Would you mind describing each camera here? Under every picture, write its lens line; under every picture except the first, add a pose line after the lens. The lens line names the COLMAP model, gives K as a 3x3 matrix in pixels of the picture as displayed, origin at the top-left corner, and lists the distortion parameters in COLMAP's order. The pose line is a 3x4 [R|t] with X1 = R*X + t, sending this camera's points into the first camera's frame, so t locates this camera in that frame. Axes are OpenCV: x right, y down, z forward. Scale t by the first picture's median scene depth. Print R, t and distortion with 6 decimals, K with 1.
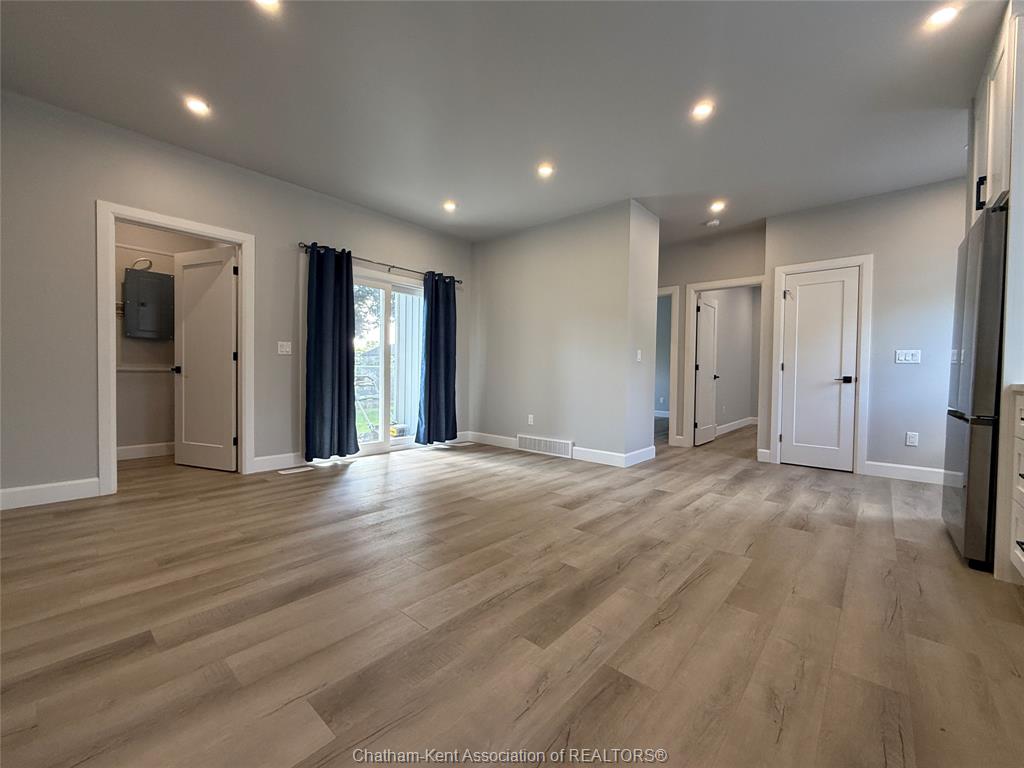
lens RADIAL K [[416.1, 0, 512.0], [0, 416.1, 384.0], [0, 0, 1]] dist [0.000555, 0.000079]
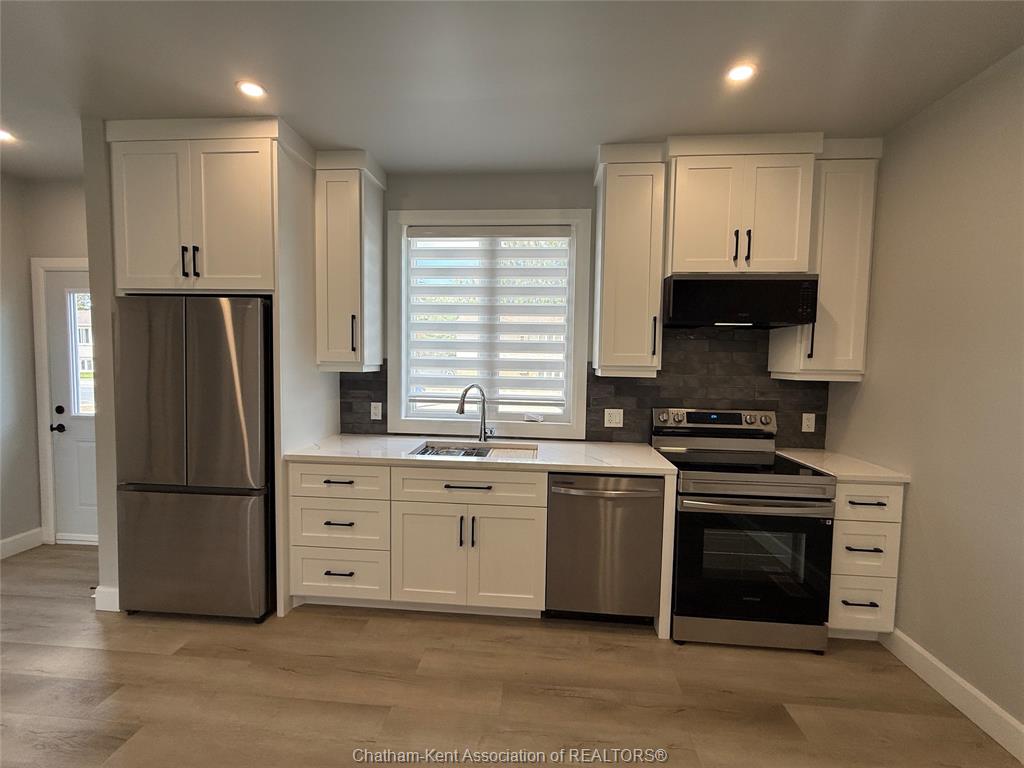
lens RADIAL K [[416.1, 0, 512.0], [0, 416.1, 384.0], [0, 0, 1]] dist [0.000555, 0.000079]
pose [[-0.599524, -0.070588, 0.797238, -0.108196], [-0.007991, 0.996581, 0.082228, -0.233922], [-0.800317, 0.042927, -0.598038, 0.896922]]
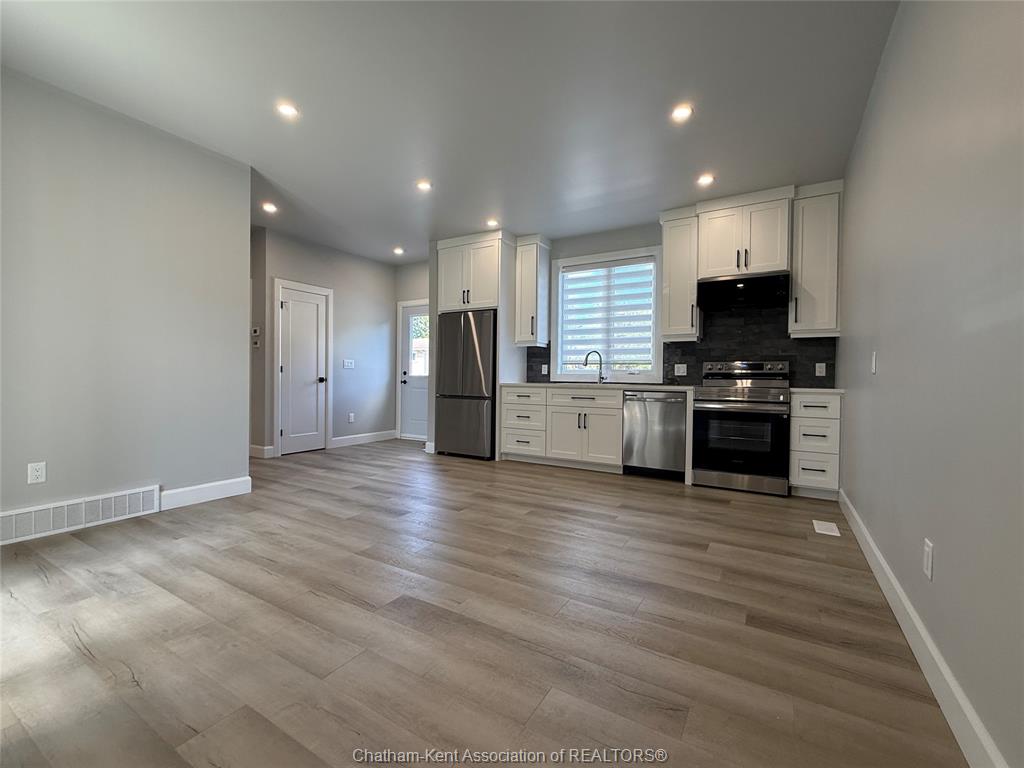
lens RADIAL K [[439.1, 0, 512.9], [0, 439.1, 384.4], [0, 0, 1]] dist [-0.000222, 0.000047]
pose [[-0.180672, -0.031631, 0.983035, -1.114910], [0.007927, 0.999403, 0.033614, -0.061740], [-0.983511, 0.013866, -0.180314, 1.068865]]
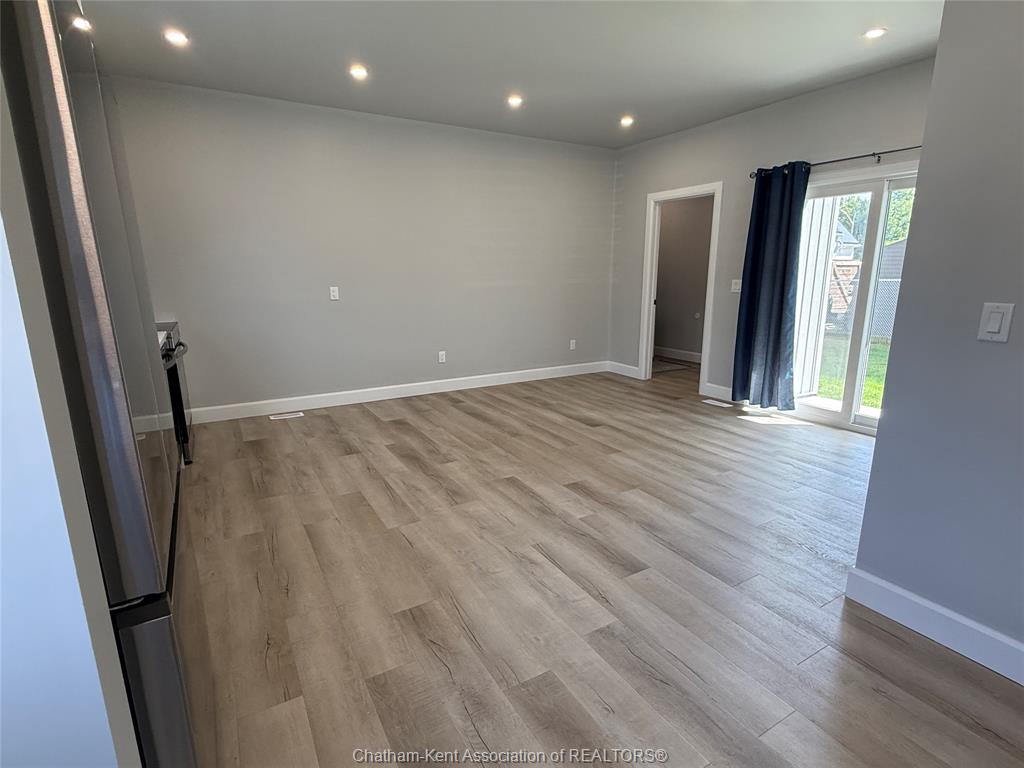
lens RADIAL K [[515.4, 0, 510.1], [0, 515.4, 384.3], [0, 0, 1]] dist [0.002825, -0.000063]
pose [[-0.315269, 0.192154, -0.929345, 1.328805], [-0.024561, 0.977306, 0.210403, -0.160255], [0.948685, 0.089159, -0.303394, 1.369710]]
